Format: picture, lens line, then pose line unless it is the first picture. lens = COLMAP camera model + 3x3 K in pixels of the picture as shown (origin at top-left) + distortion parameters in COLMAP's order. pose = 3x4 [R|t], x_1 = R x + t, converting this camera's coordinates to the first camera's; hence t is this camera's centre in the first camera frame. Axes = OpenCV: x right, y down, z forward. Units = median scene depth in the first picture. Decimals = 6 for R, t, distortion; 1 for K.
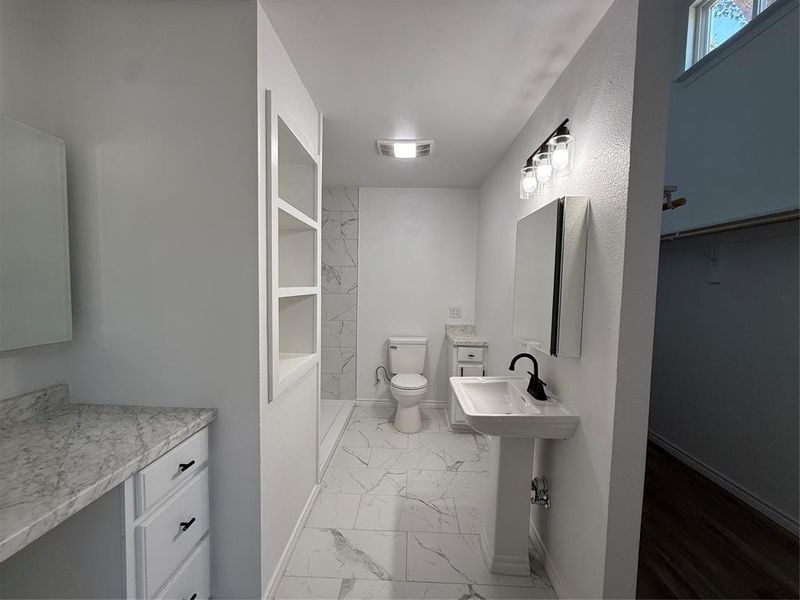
lens RADIAL K [[319.5, 0, 402.4], [0, 319.5, 300.7], [0, 0, 1]] dist [0.001584, -0.000343]
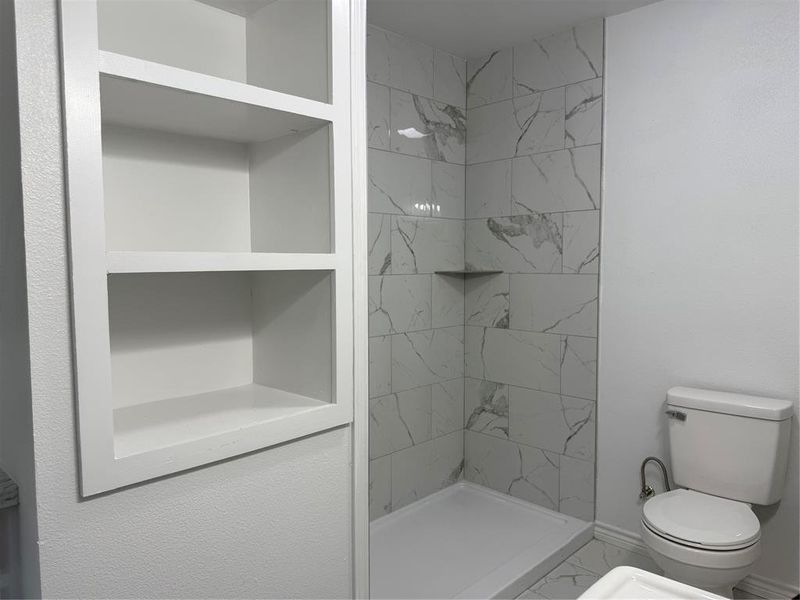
lens RADIAL K [[569.6, 0, 400.0], [0, 569.6, 300.0], [0, 0, 1]] dist [0.006423, -0.001280]
pose [[0.727526, 0.019262, -0.685809, 0.183845], [-0.011631, 0.999808, 0.015742, 0.004126], [0.685981, -0.003476, 0.727611, 0.275171]]
